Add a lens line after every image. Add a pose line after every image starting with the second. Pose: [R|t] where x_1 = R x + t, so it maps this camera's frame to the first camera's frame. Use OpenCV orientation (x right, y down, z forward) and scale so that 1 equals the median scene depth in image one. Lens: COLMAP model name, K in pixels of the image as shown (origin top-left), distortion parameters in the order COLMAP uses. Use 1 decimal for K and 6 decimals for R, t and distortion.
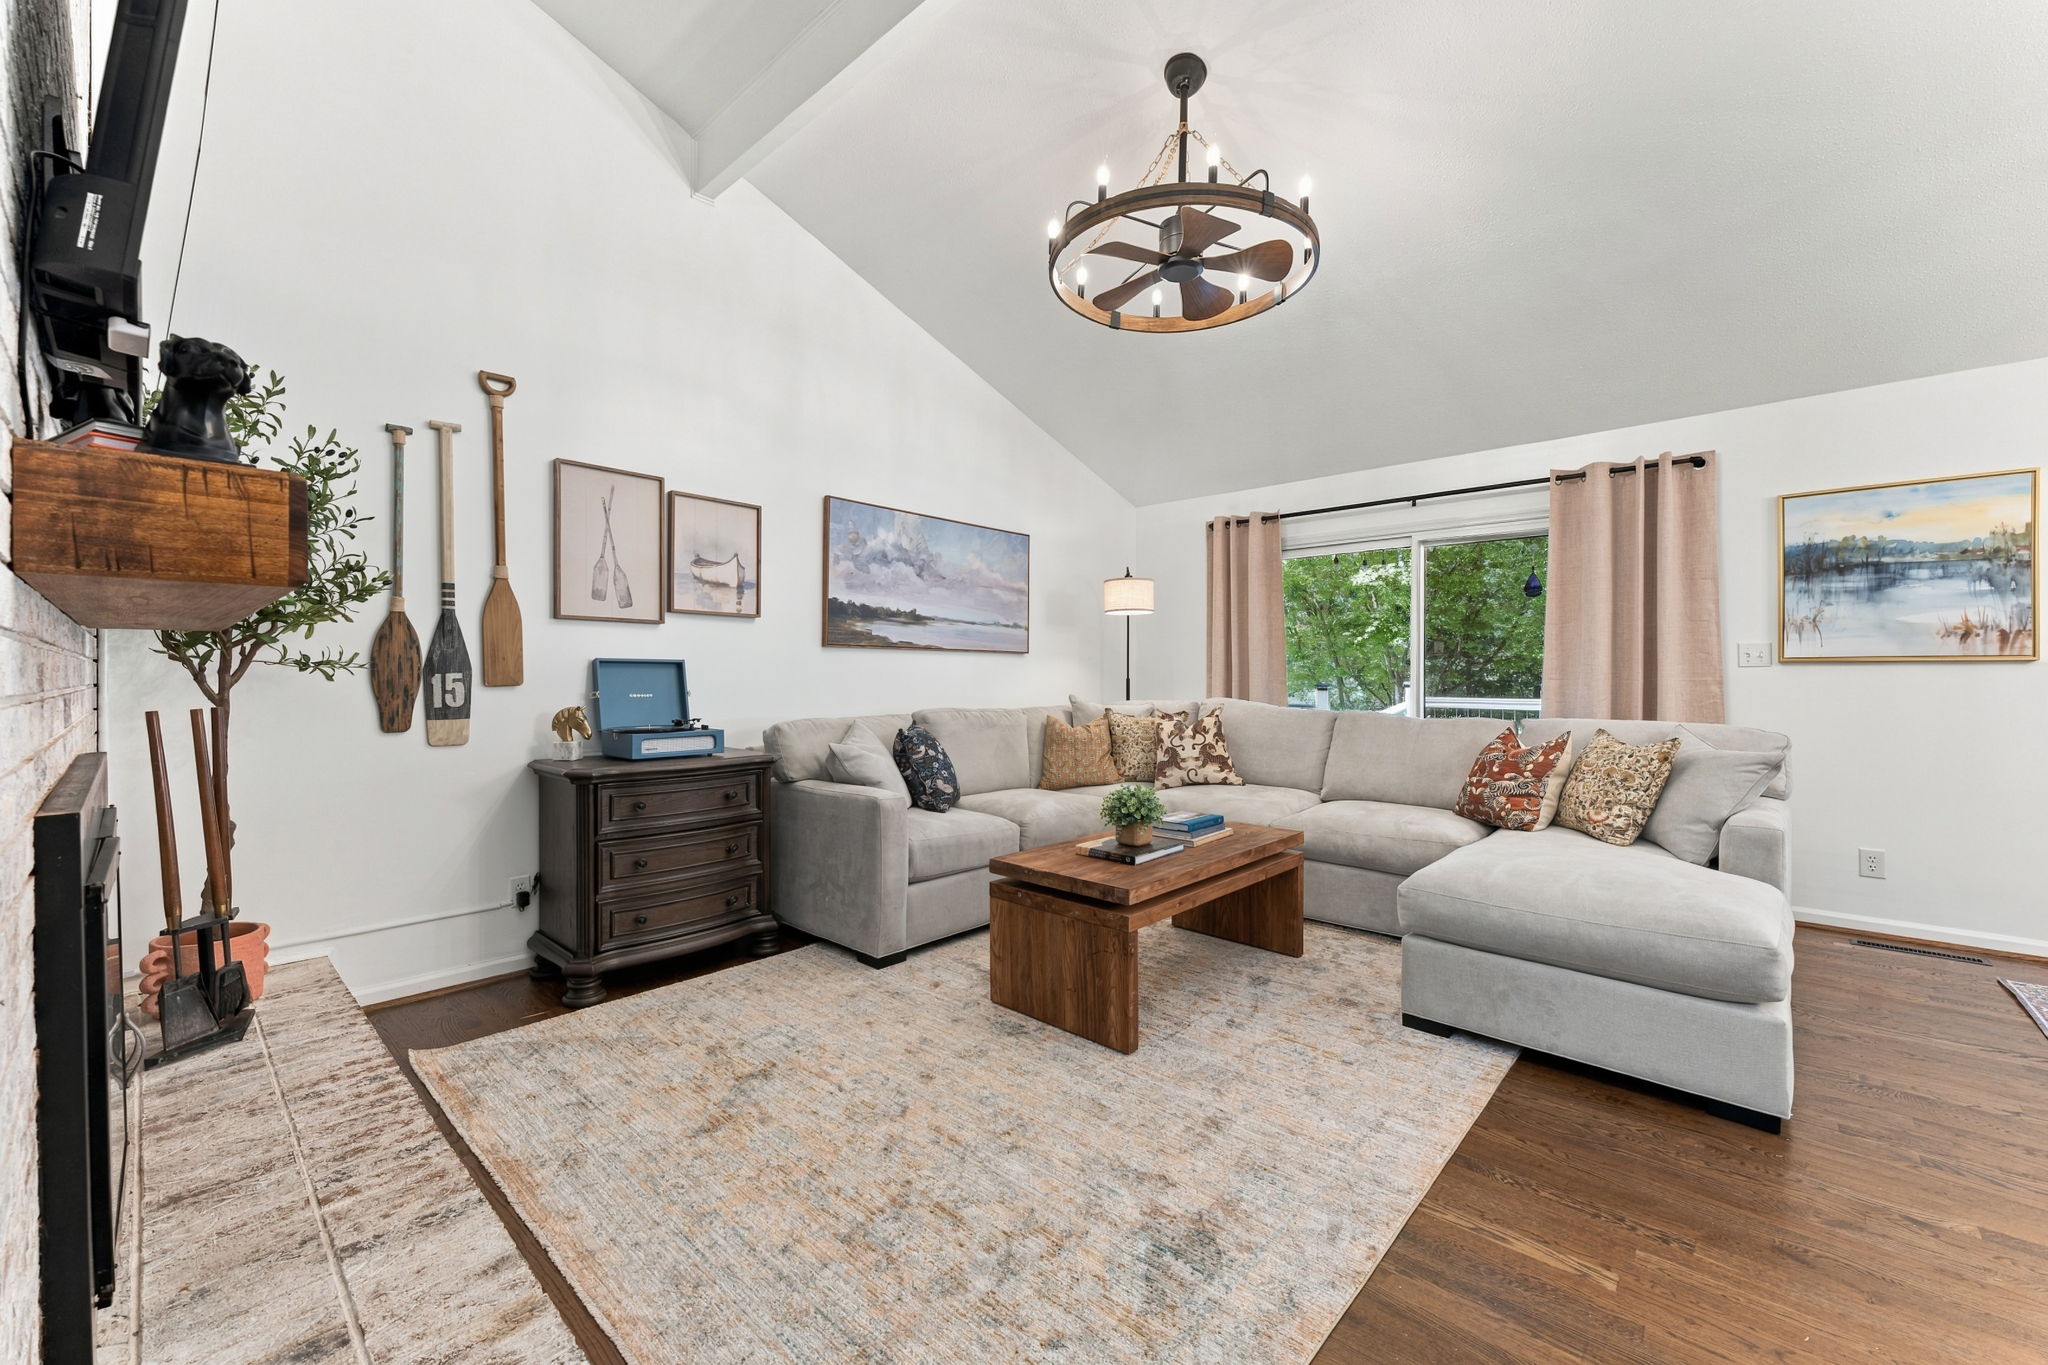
lens RADIAL K [[829.8, 0, 1028.3], [0, 829.8, 676.9], [0, 0, 1]] dist [0.000878, -0.000026]
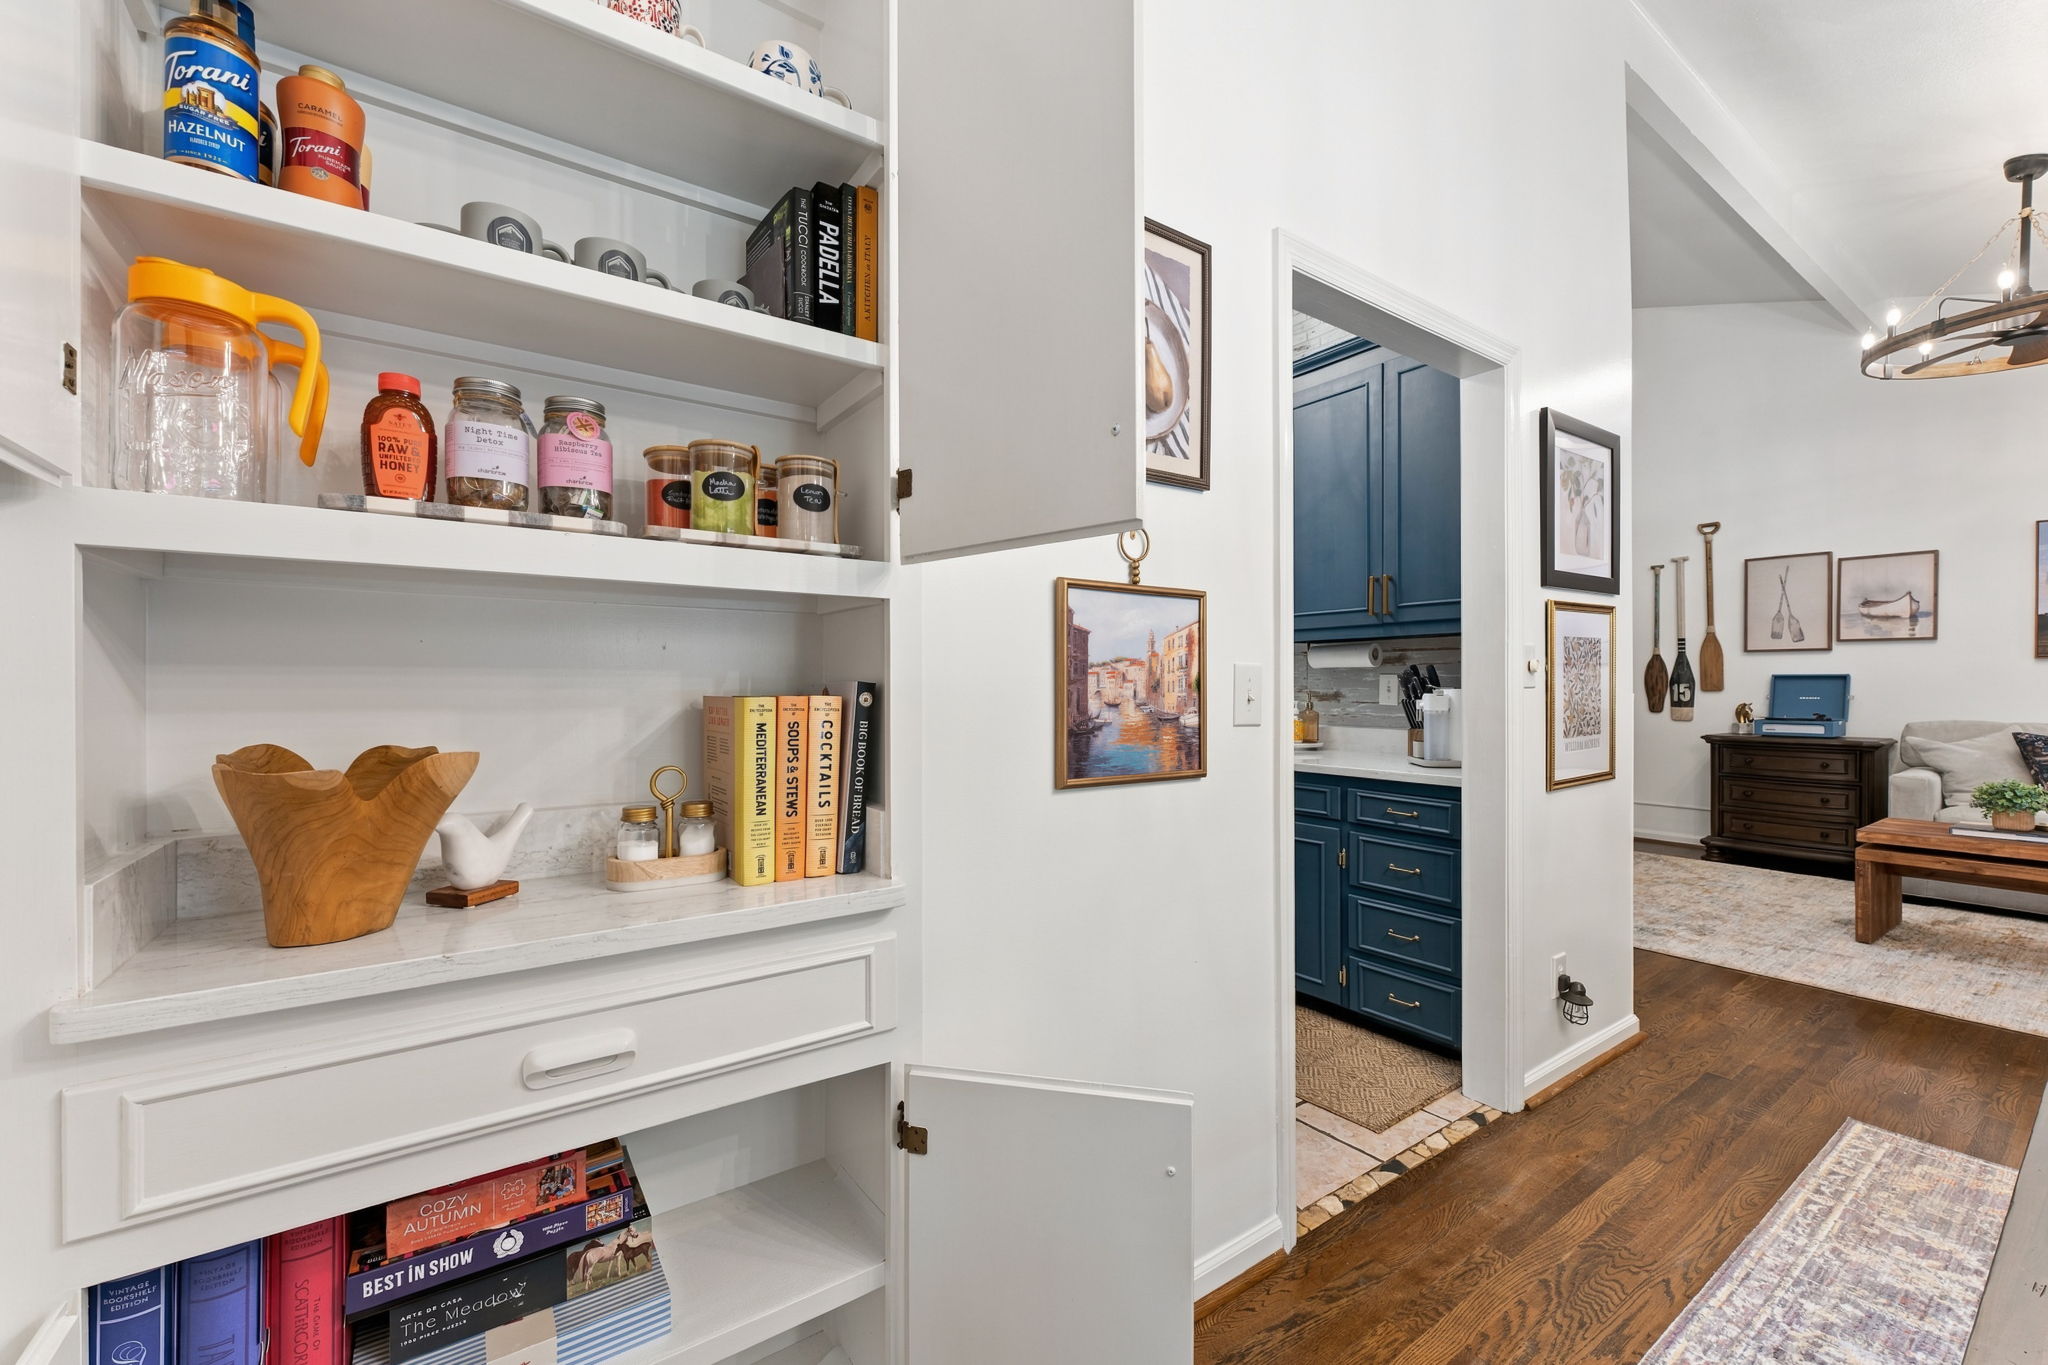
lens RADIAL K [[829.8, 0, 1028.3], [0, 829.8, 676.9], [0, 0, 1]] dist [0.000878, -0.000026]
pose [[-0.215596, -0.009780, -0.976434, 1.494427], [-0.000639, 0.999951, -0.009874, -0.001055], [0.976483, -0.001505, -0.215591, -0.086524]]
